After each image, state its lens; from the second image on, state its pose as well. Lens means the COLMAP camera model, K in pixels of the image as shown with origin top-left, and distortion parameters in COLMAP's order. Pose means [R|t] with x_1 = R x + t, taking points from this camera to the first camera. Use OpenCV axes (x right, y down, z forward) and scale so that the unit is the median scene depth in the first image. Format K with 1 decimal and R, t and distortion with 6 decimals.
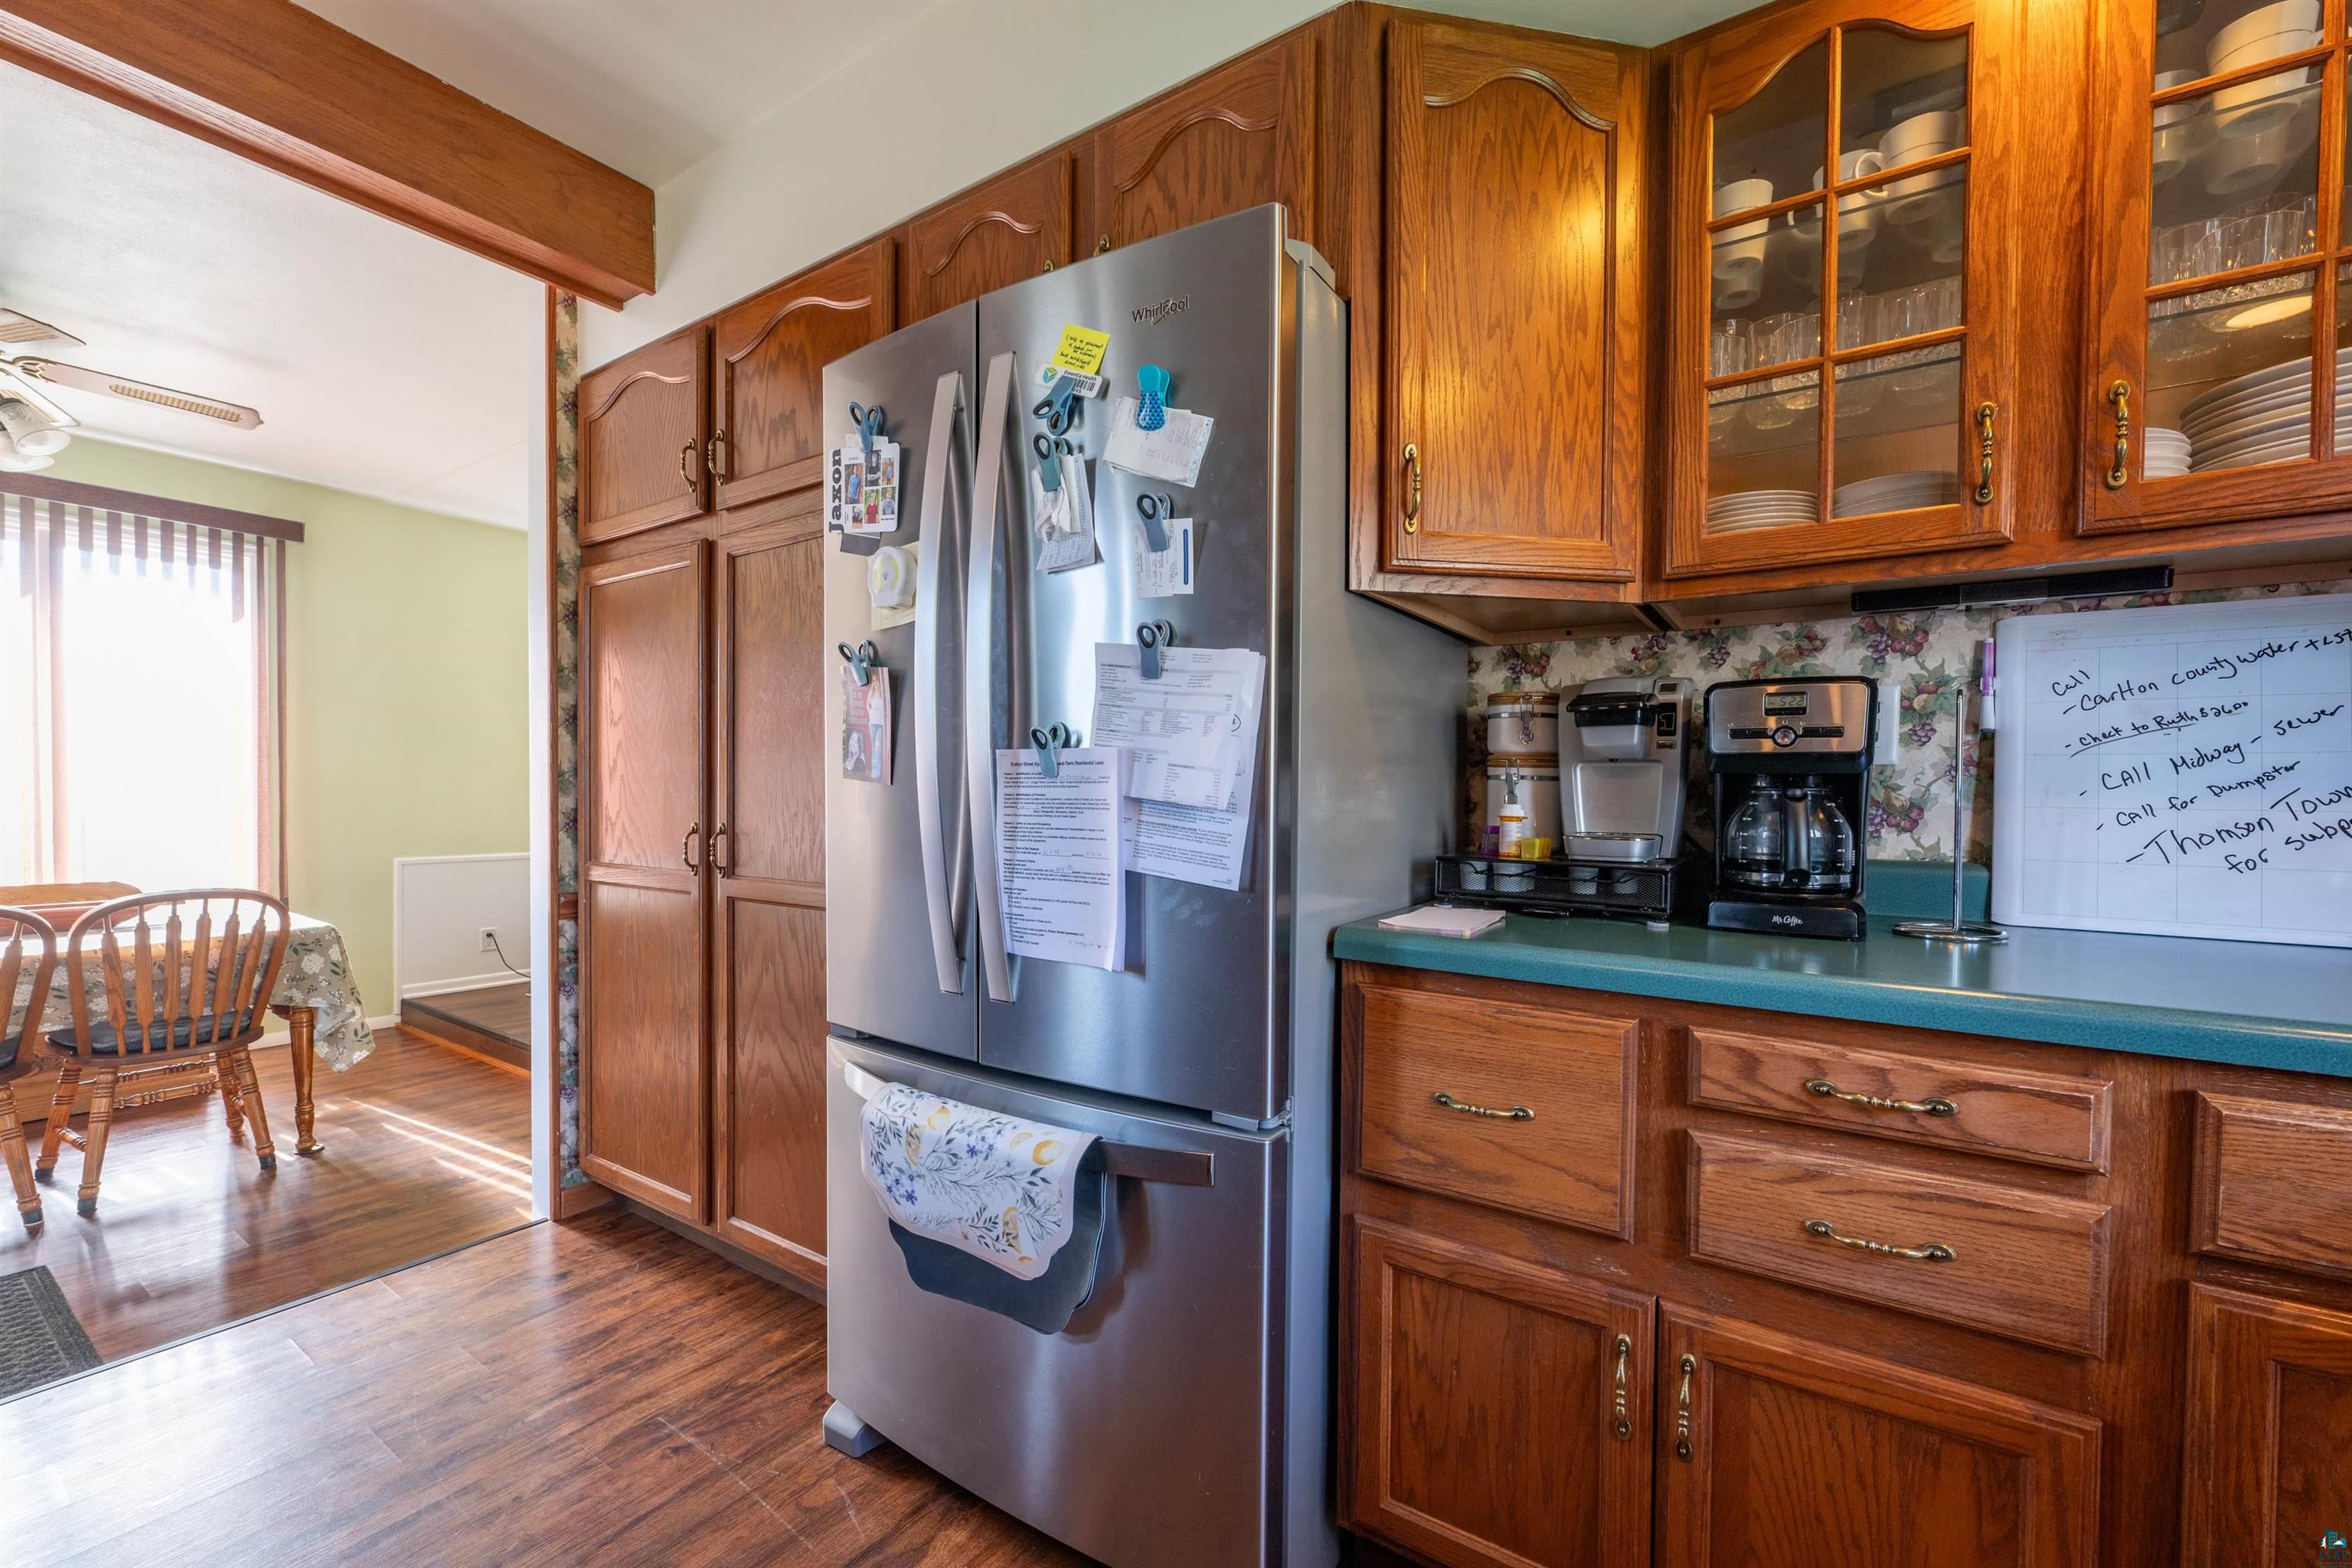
lens RADIAL K [[958.9, 0, 1174.7], [0, 958.9, 810.2], [0, 0, 1]] dist [-0.000240, -0.000299]
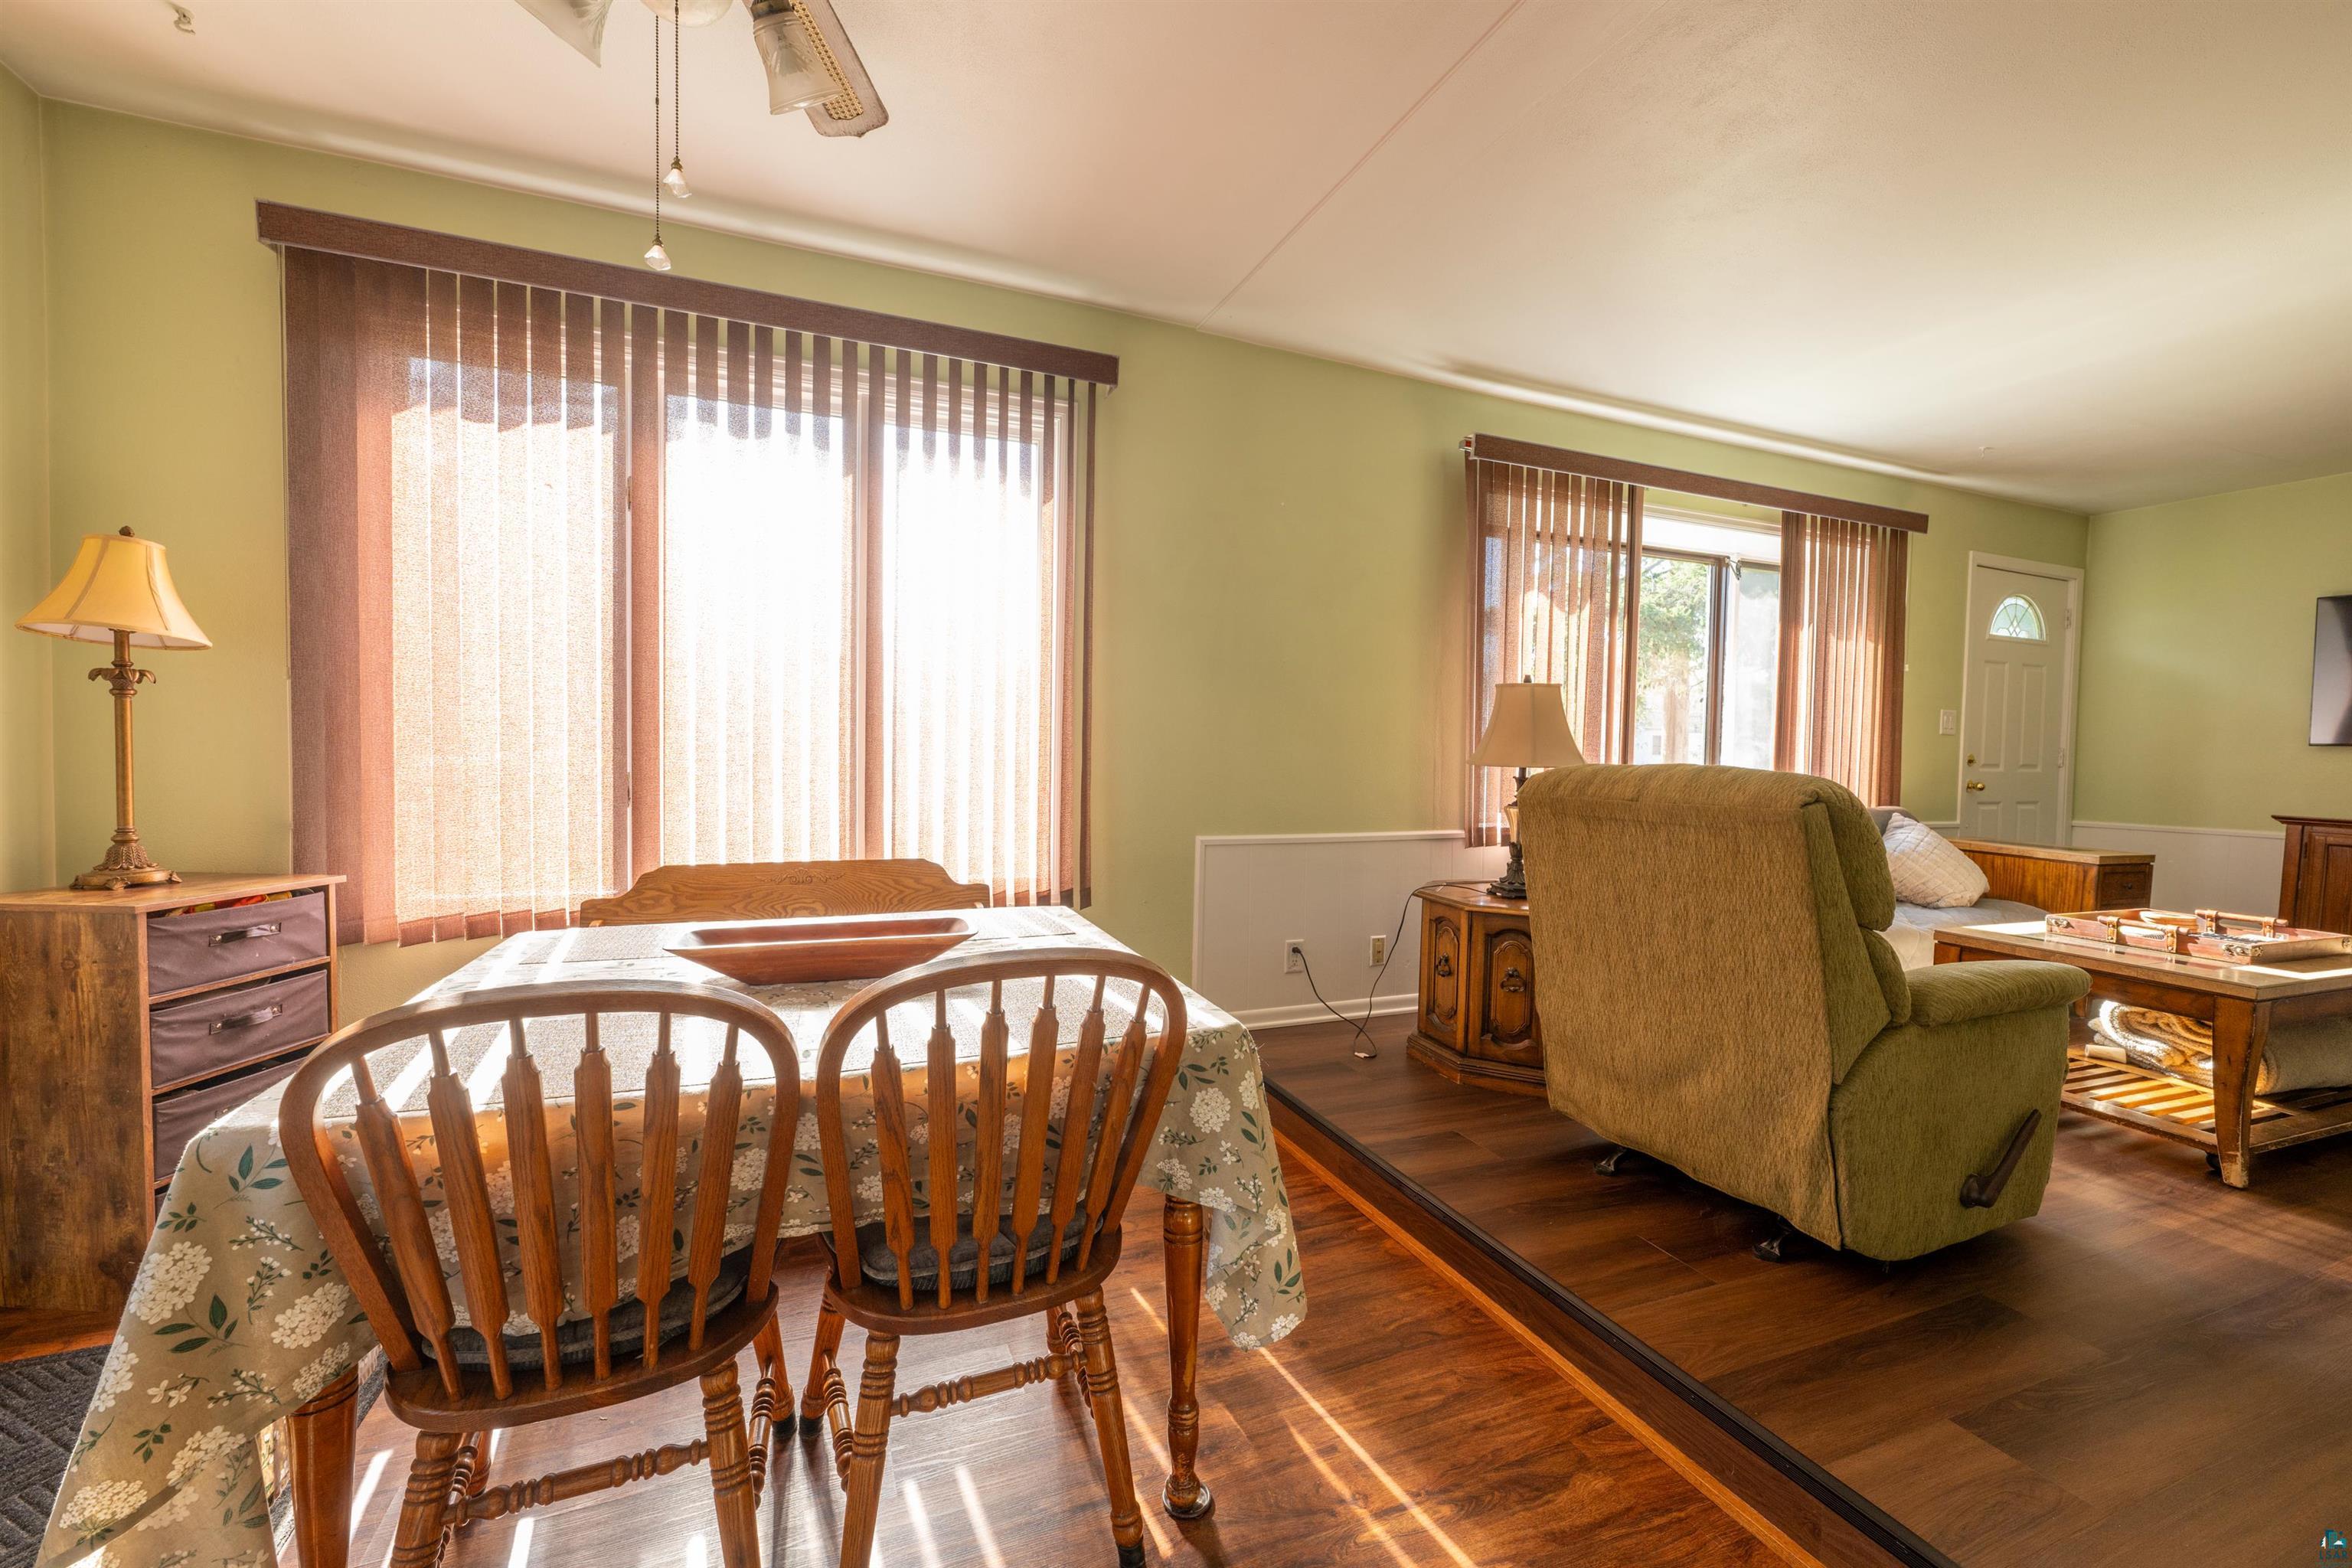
lens RADIAL K [[958.9, 0, 1174.7], [0, 958.9, 810.2], [0, 0, 1]] dist [-0.000240, -0.000299]
pose [[0.827353, 0.044610, -0.559908, -0.681750], [-0.026323, 0.998825, 0.040684, 0.003677], [0.561065, -0.018921, 0.827555, 0.636208]]
